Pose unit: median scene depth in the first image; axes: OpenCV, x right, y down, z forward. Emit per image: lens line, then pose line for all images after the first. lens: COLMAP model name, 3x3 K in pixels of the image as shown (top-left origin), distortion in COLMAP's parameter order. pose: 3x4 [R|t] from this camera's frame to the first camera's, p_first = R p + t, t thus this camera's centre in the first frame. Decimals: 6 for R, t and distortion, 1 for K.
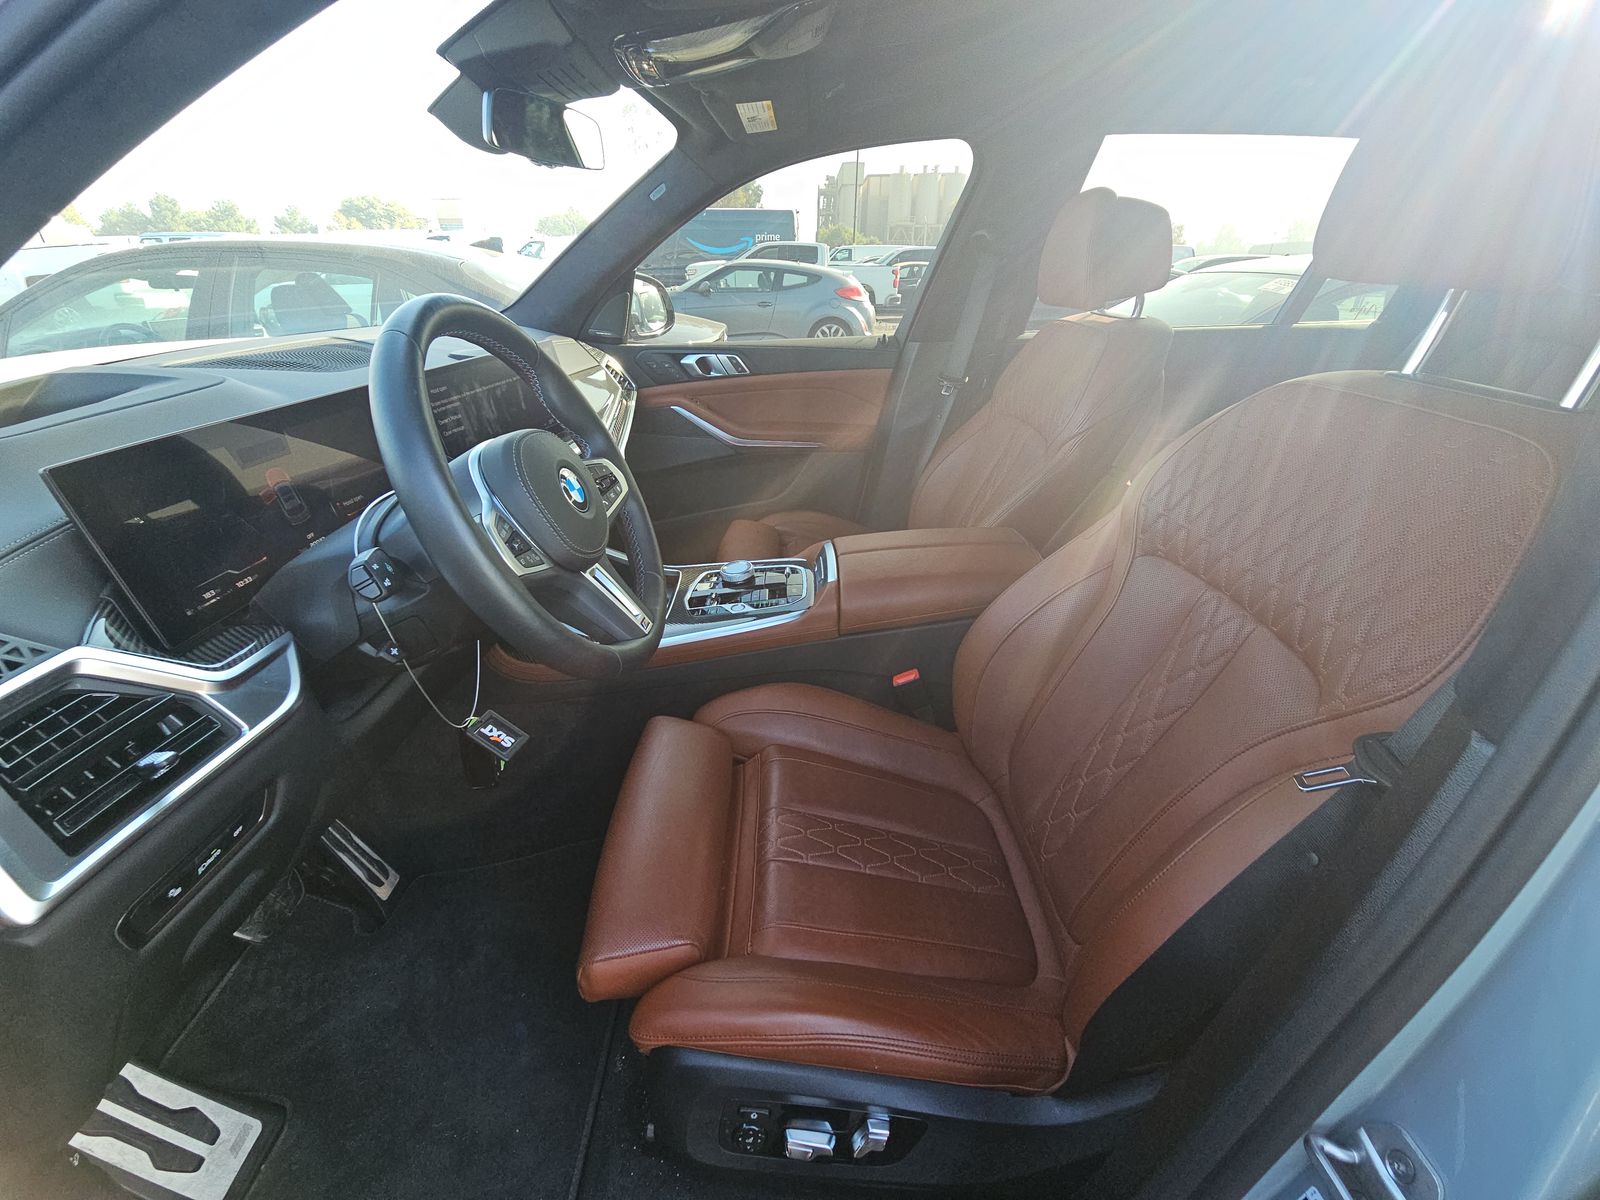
lens RADIAL K [[655.0, 0, 790.0], [0, 655.0, 590.9], [0, 0, 1]] dist [0.006110, -0.007672]
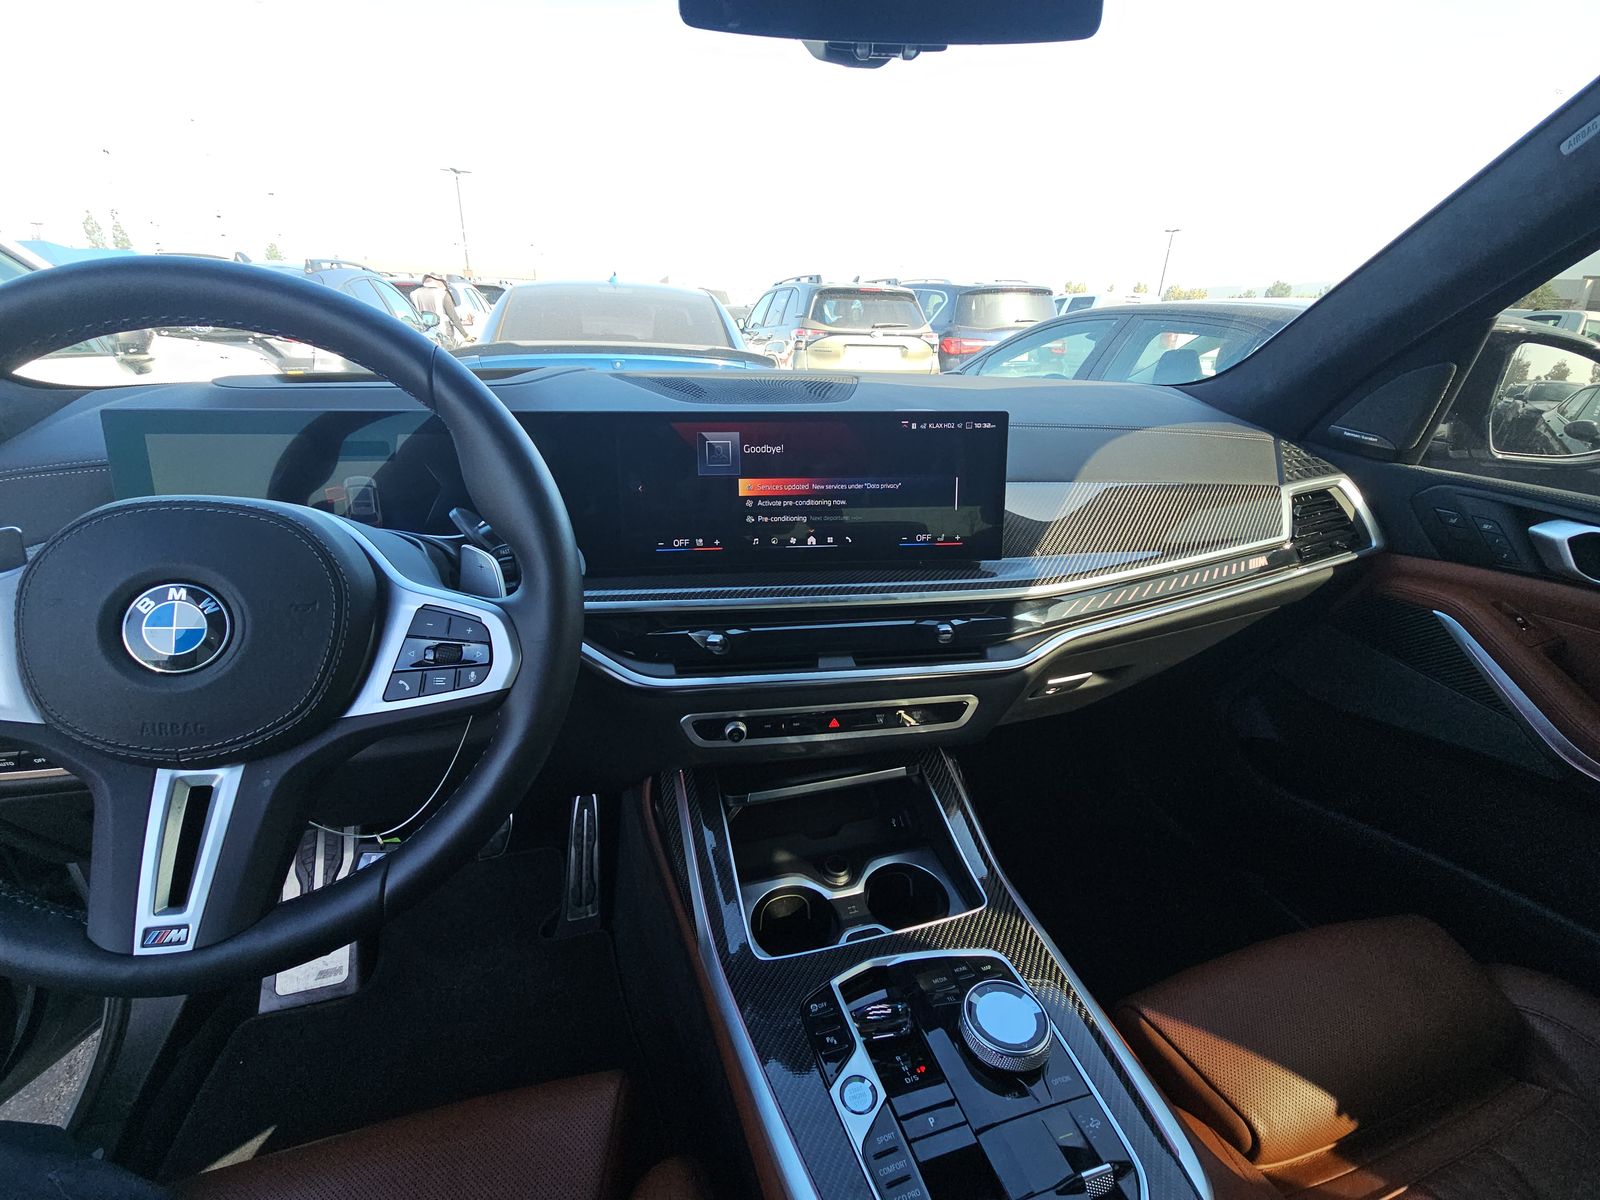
lens RADIAL K [[655.0, 0, 797.6], [0, 655.0, 585.2], [0, 0, 1]] dist [0.006110, -0.007672]
pose [[0.280037, 0.362752, -0.888814, 0.021086], [-0.458440, 0.863998, 0.208183, -0.042931], [0.843452, 0.349169, 0.408251, 0.100010]]
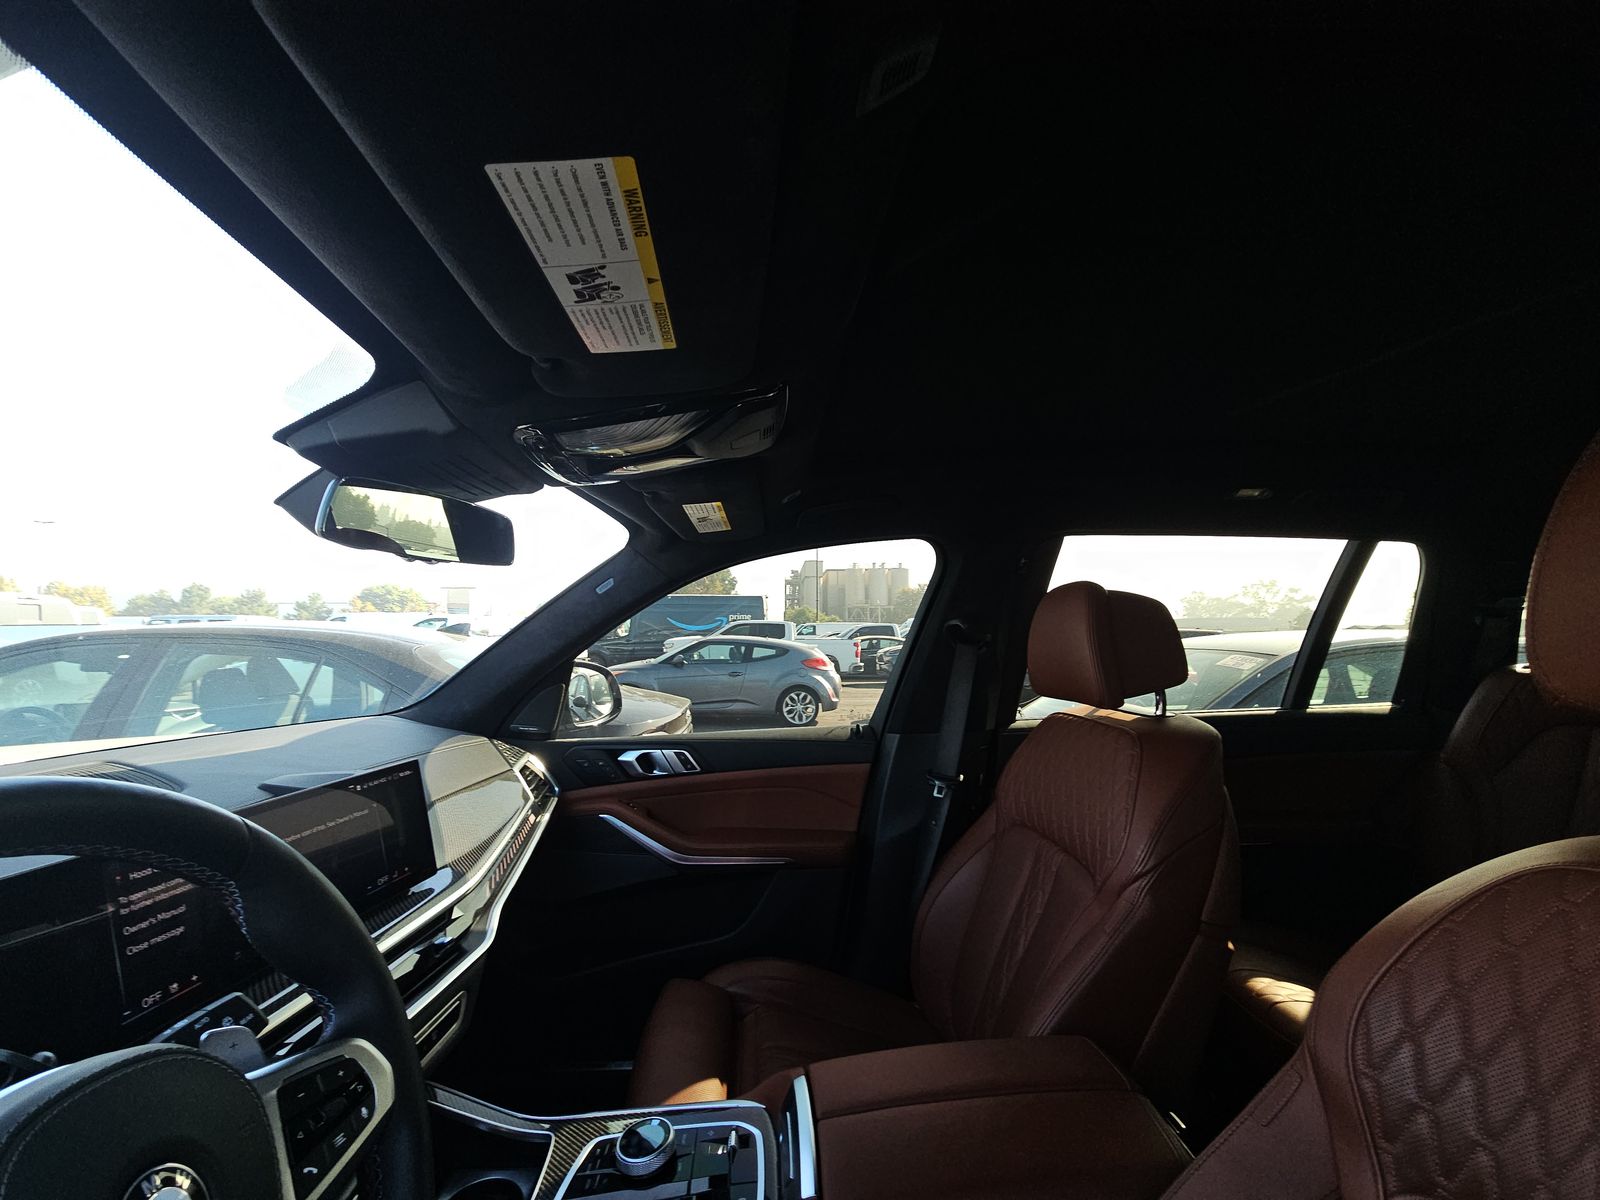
lens RADIAL K [[655.0, 0, 789.5], [0, 655.0, 590.4], [0, 0, 1]] dist [0.006110, -0.007672]
pose [[0.999038, -0.003287, 0.043723, 0.003637], [0.025072, 0.860894, -0.508166, -0.023809], [-0.035971, 0.508773, 0.860149, 0.037362]]
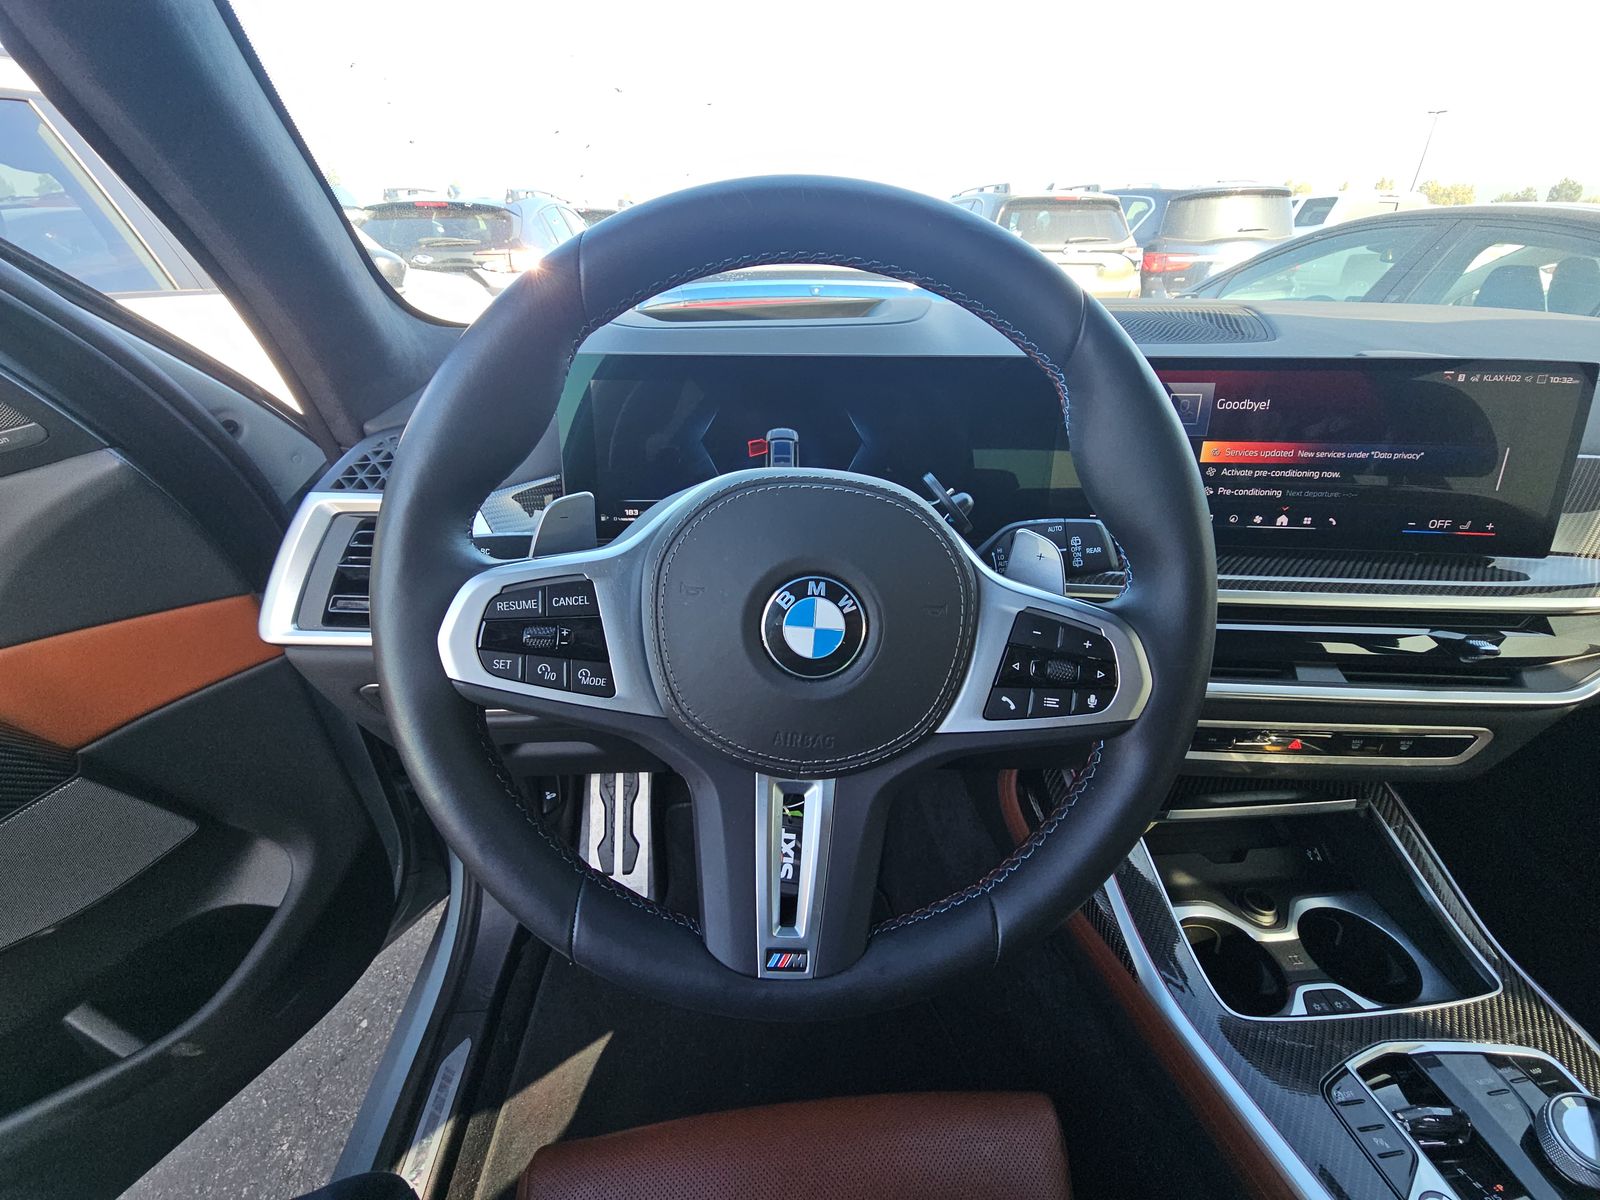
lens RADIAL K [[655.0, 0, 779.7], [0, 655.0, 583.1], [0, 0, 1]] dist [0.006110, -0.007672]
pose [[0.071570, 0.461992, -0.883991, 0.004161], [-0.452823, 0.804718, 0.383901, -0.028299], [0.888723, 0.372816, 0.266794, 0.071317]]
